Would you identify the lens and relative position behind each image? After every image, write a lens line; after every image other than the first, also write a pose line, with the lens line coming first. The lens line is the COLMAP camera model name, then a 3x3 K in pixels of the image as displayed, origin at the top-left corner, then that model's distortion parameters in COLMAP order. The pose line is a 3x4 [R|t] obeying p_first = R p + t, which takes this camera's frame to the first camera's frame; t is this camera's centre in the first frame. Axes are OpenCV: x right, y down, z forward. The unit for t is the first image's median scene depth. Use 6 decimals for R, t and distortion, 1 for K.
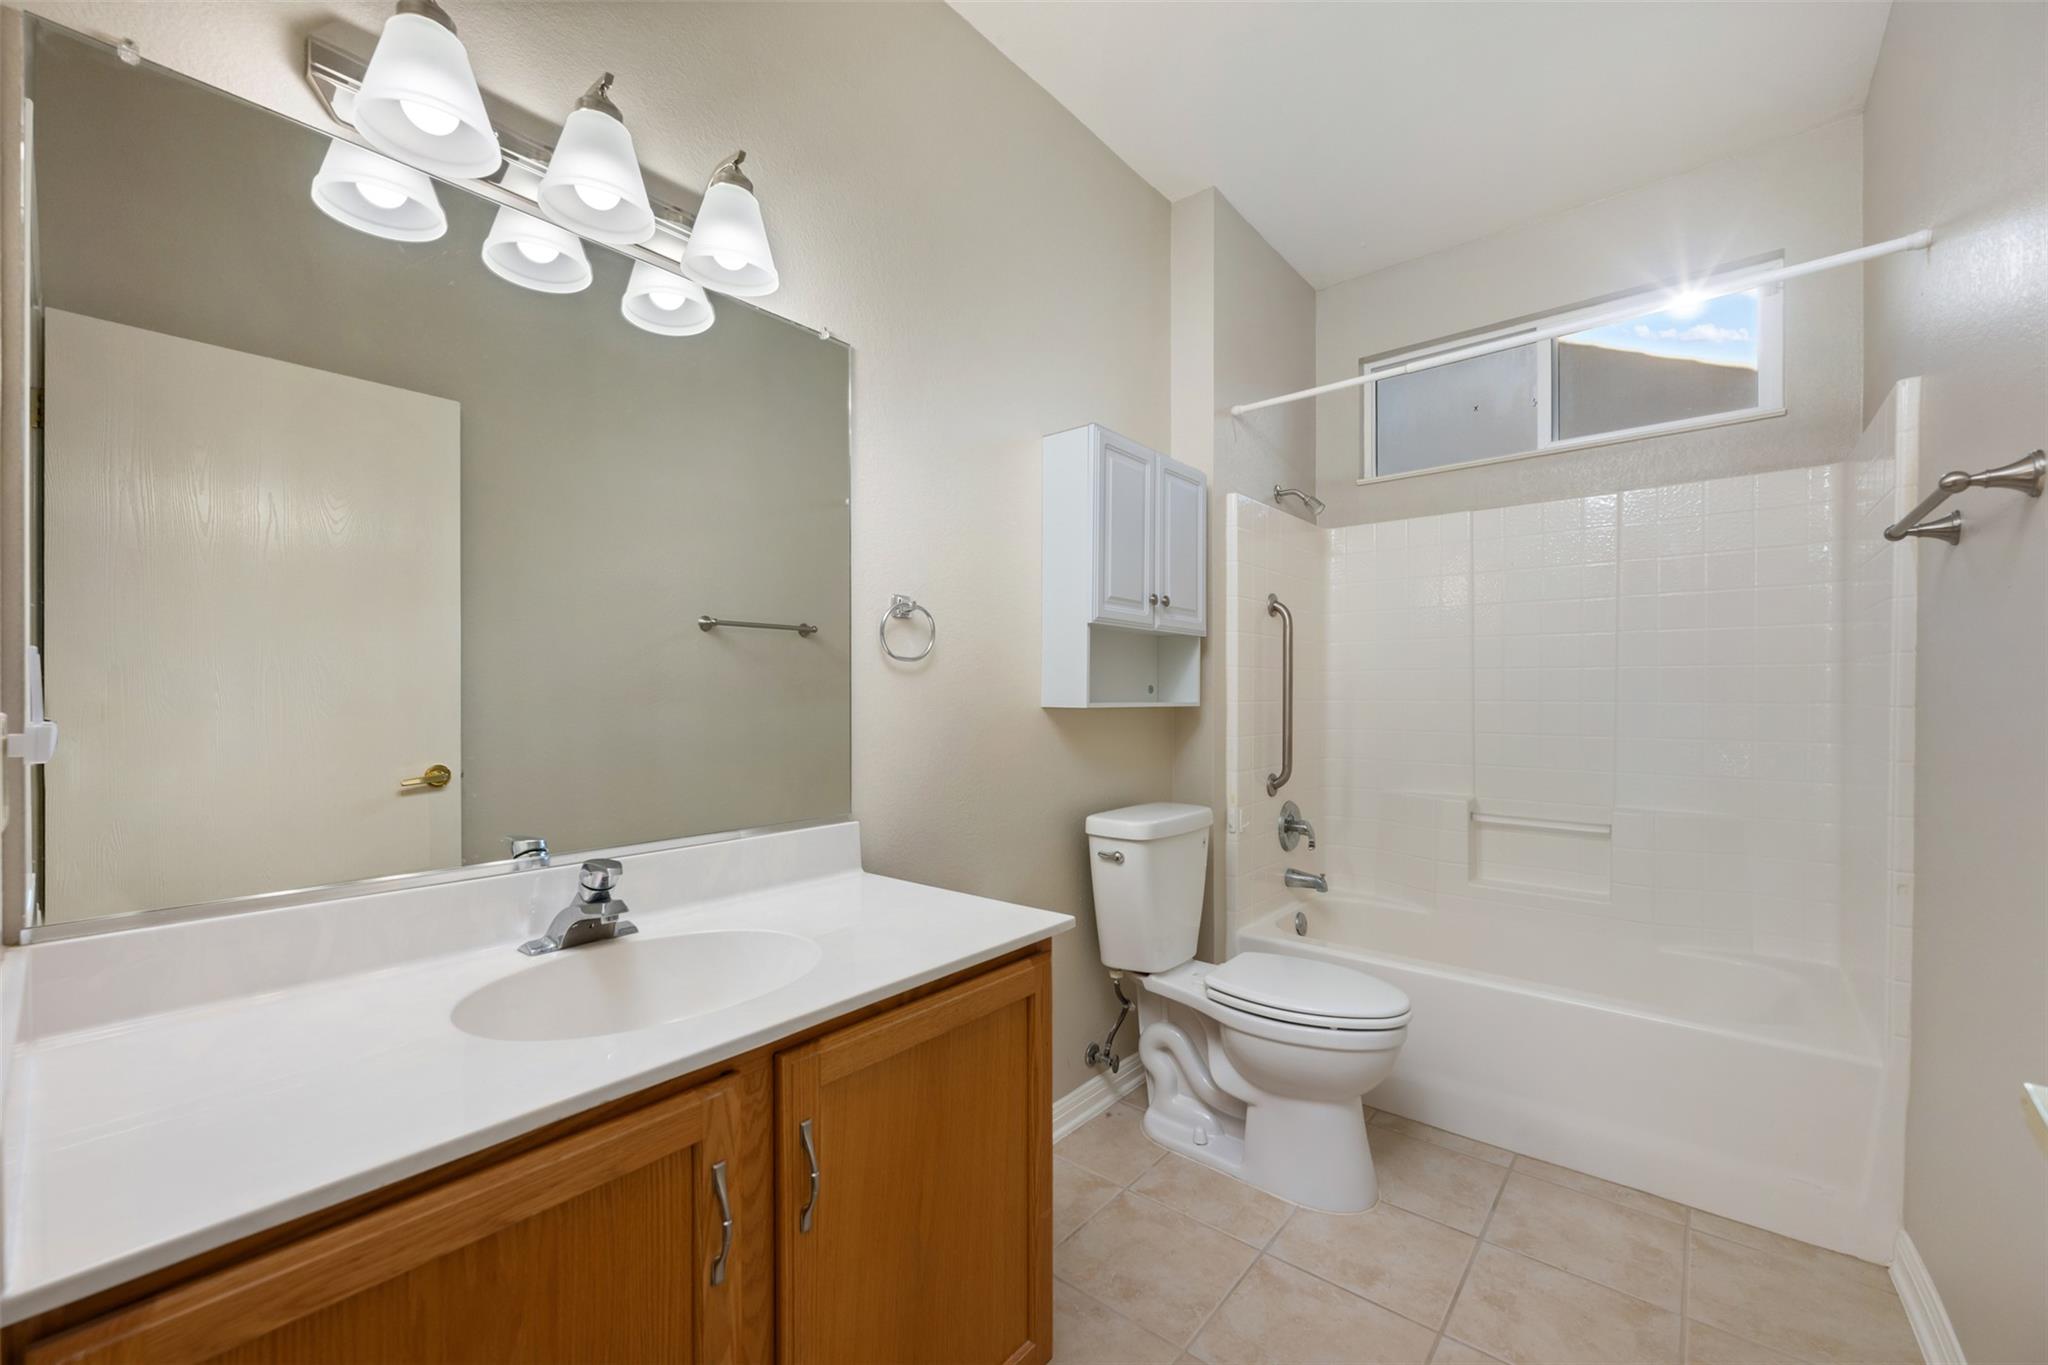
lens RADIAL K [[812.0, 0, 1018.9], [0, 812.0, 689.8], [0, 0, 1]] dist [-0.000046, -0.000303]
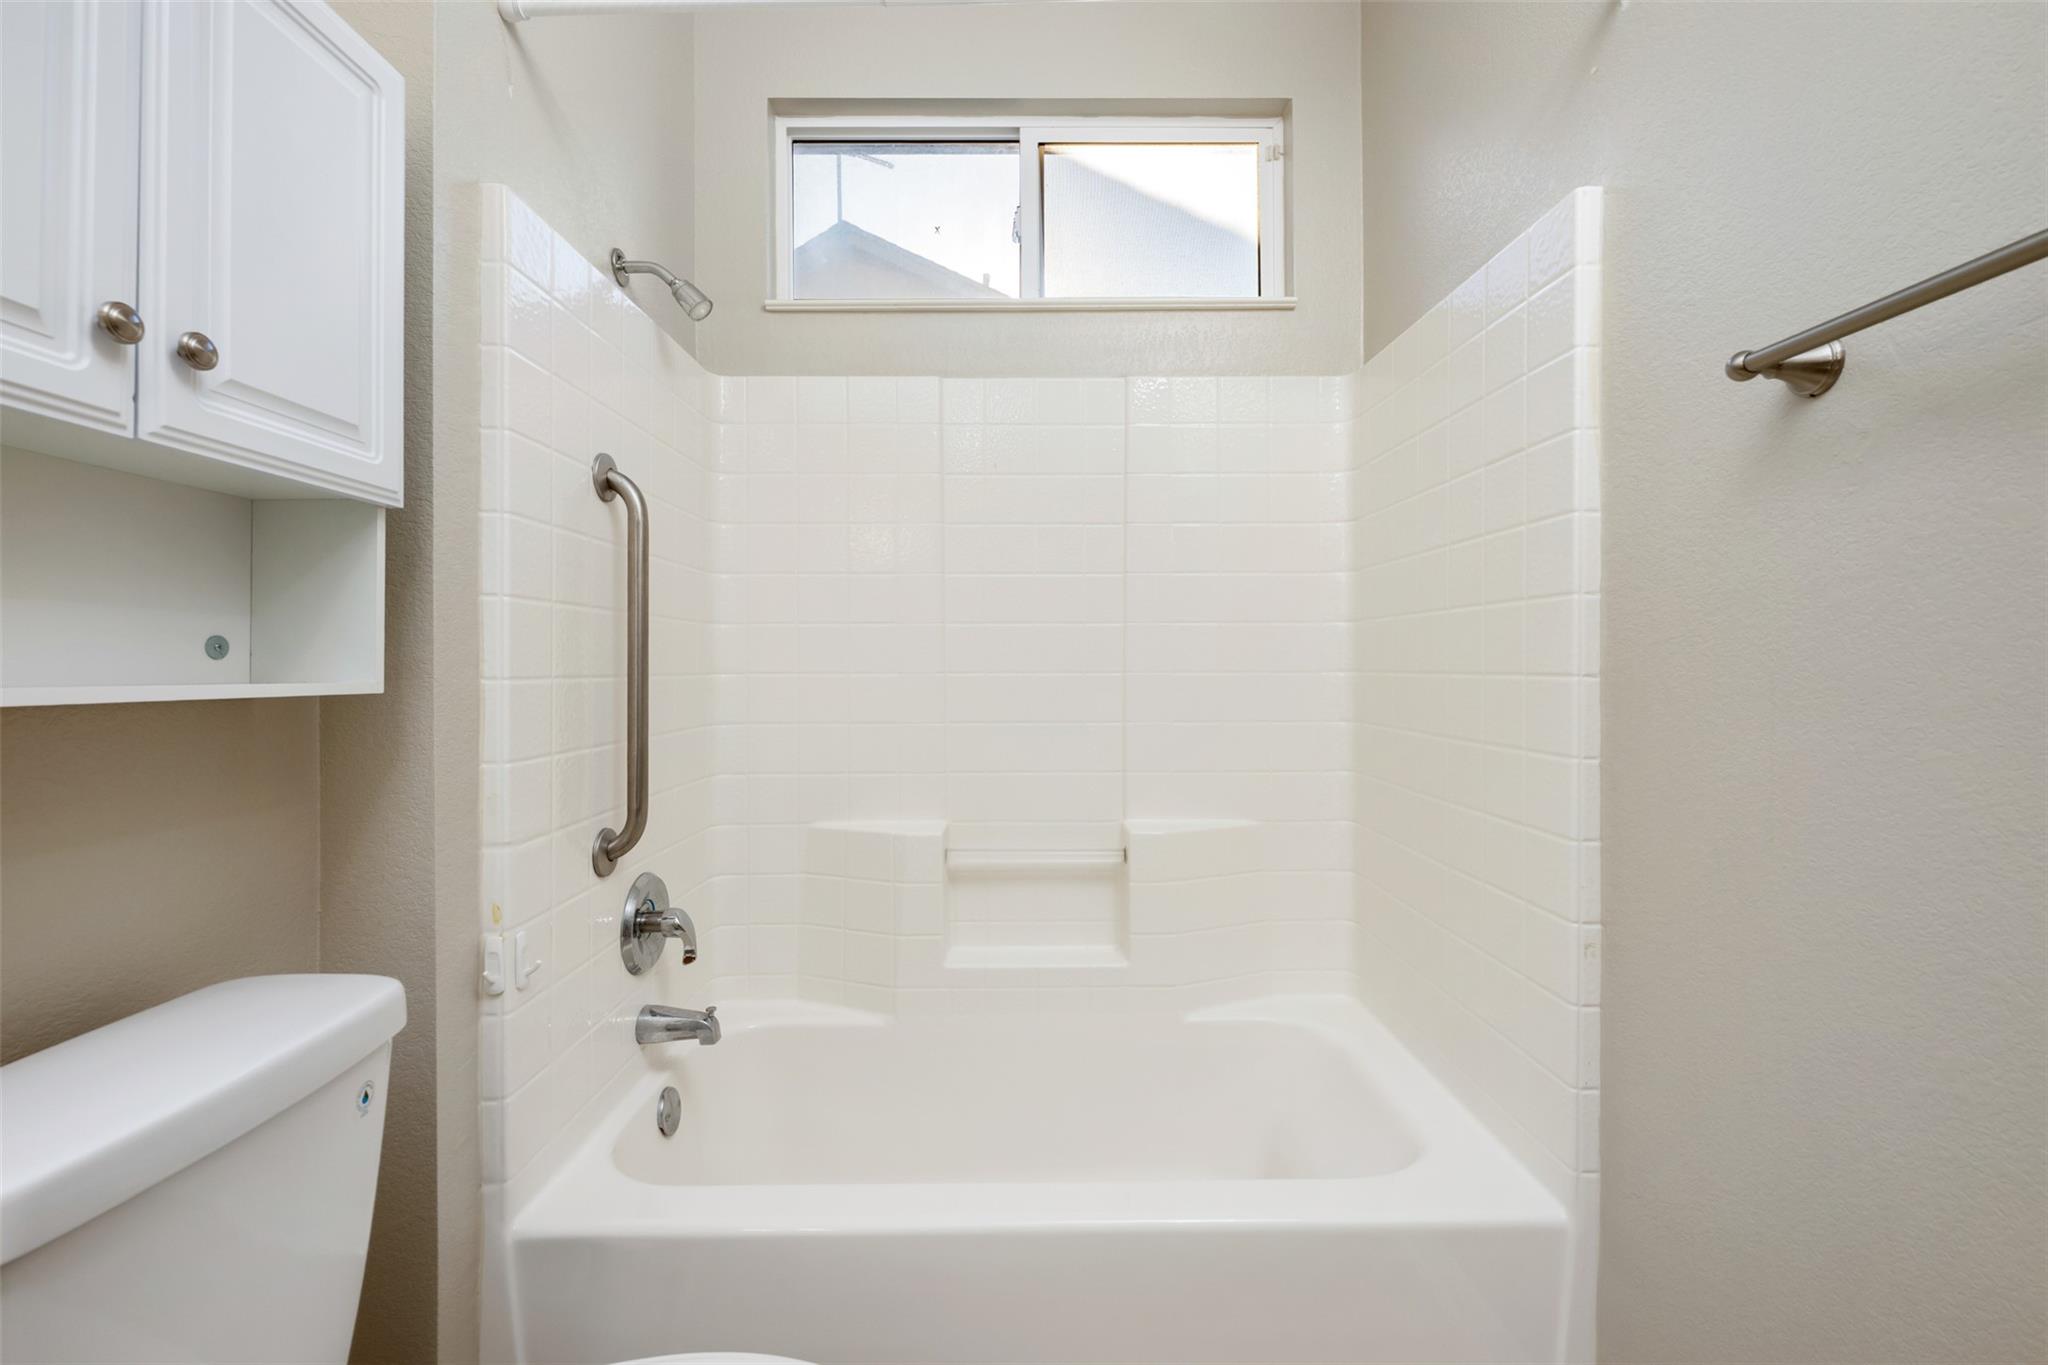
lens RADIAL K [[812.0, 0, 1014.3], [0, 812.0, 666.6], [0, 0, 1]] dist [-0.000046, -0.000303]
pose [[0.747758, -0.004370, 0.663957, 0.173643], [0.000656, 0.999983, 0.005842, 0.004869], [-0.663971, -0.003933, 0.747748, 0.478394]]
